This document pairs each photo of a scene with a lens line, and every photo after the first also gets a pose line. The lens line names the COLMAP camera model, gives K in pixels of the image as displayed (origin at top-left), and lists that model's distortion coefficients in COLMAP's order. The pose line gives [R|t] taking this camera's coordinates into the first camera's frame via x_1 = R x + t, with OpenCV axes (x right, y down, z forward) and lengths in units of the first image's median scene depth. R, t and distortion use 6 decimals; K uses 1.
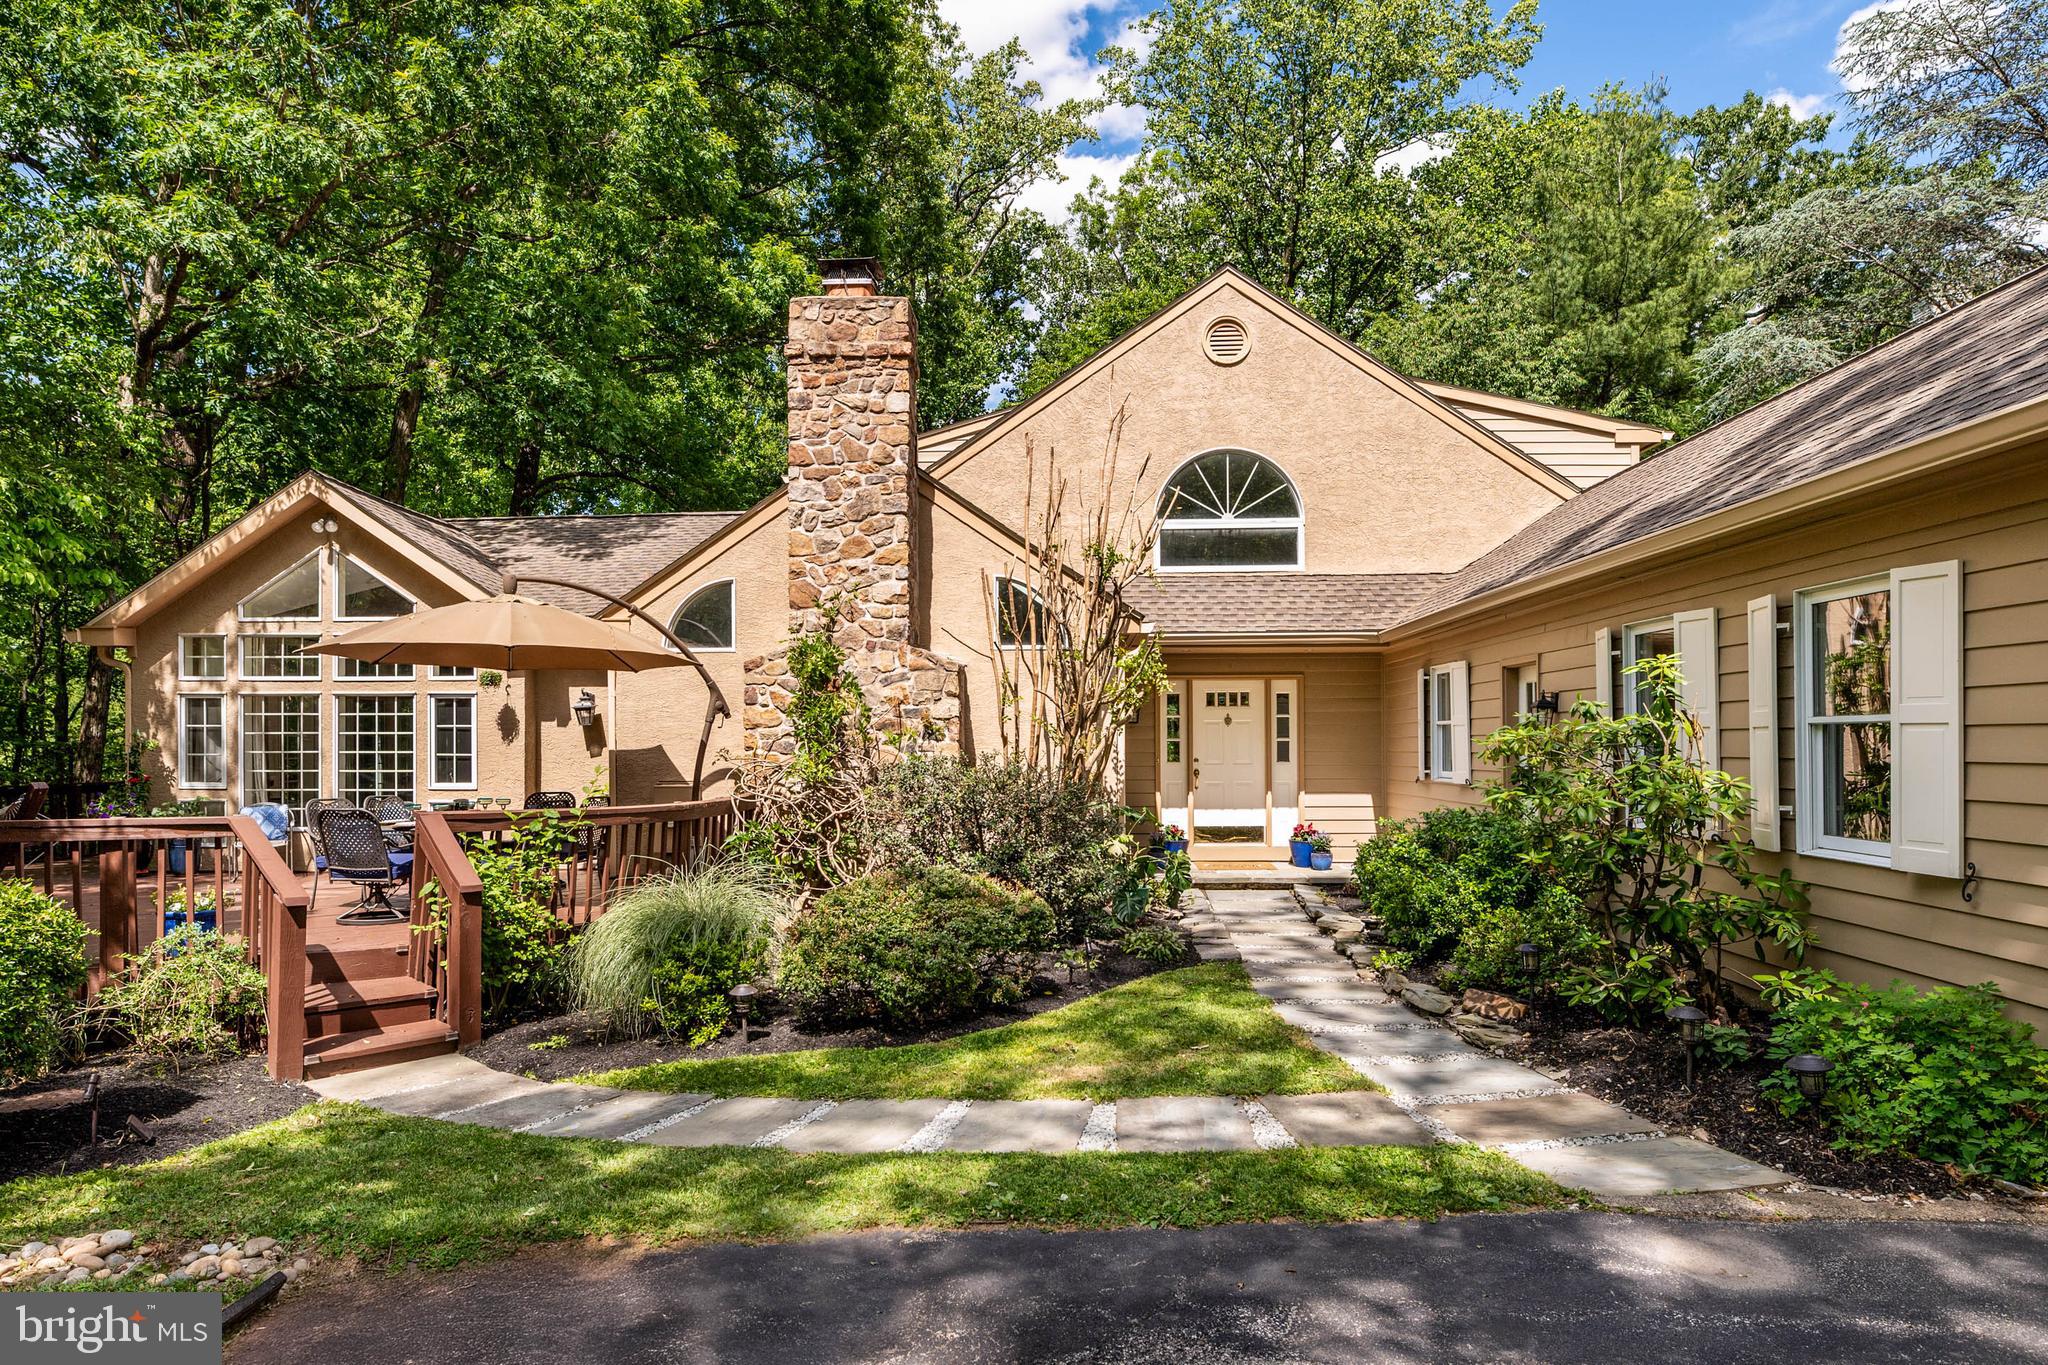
lens RADIAL K [[1156.8, 0, 994.5], [0, 1156.8, 742.4], [0, 0, 1]] dist [-0.007199, 0.000687]
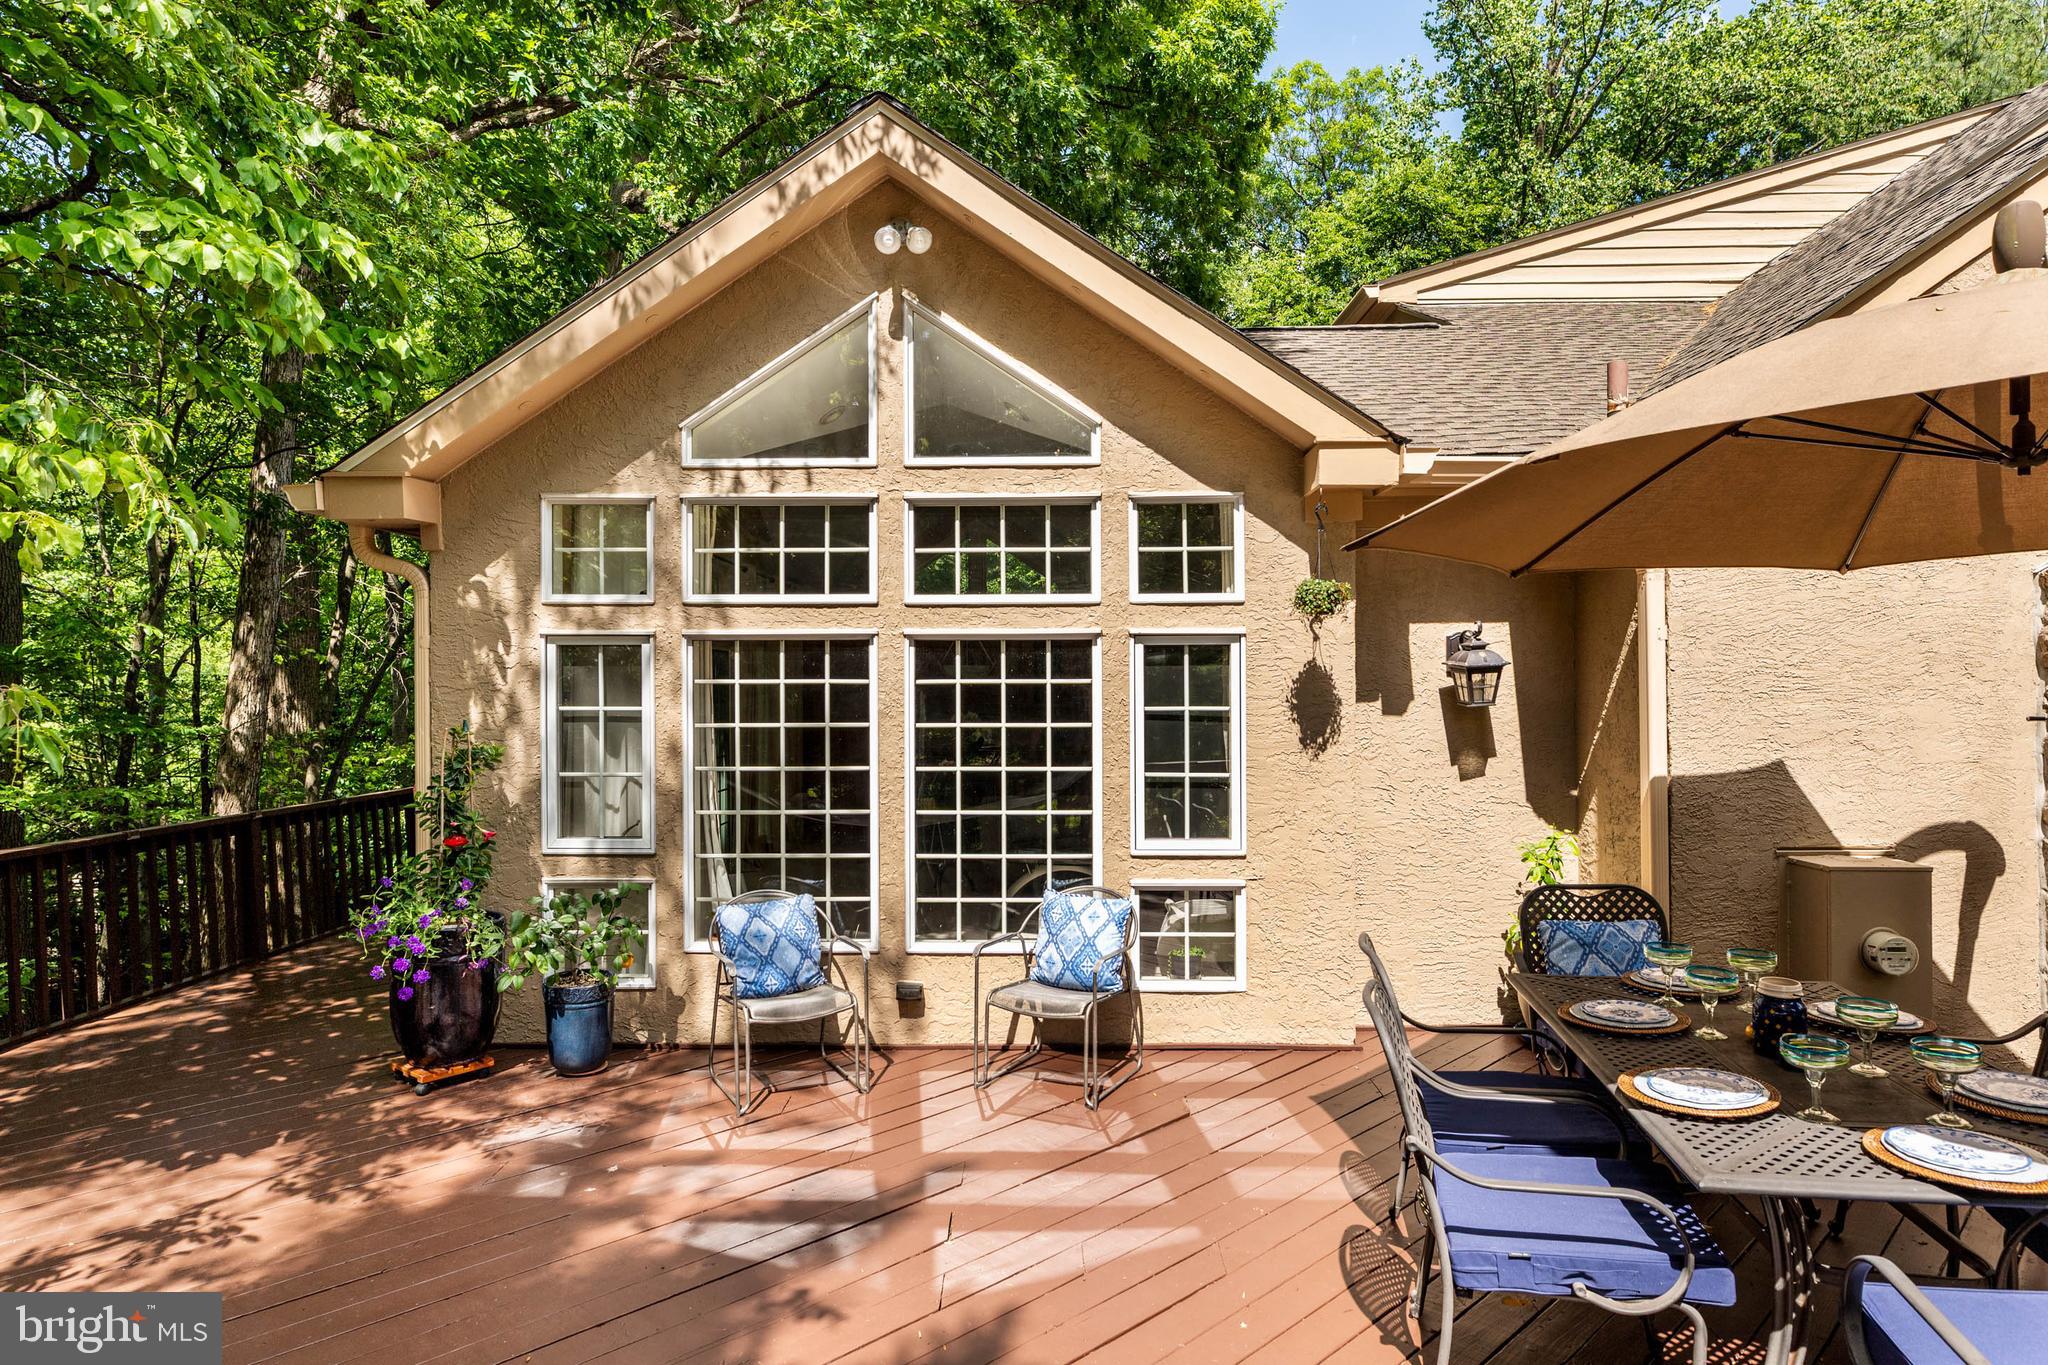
lens RADIAL K [[1156.8, 0, 1029.6], [0, 1156.8, 690.3], [0, 0, 1]] dist [-0.007199, 0.000687]
pose [[0.999912, -0.001499, 0.013173, -0.533762], [0.001453, 0.999993, 0.003527, -0.022823], [-0.013178, -0.003508, 0.999907, 0.567280]]
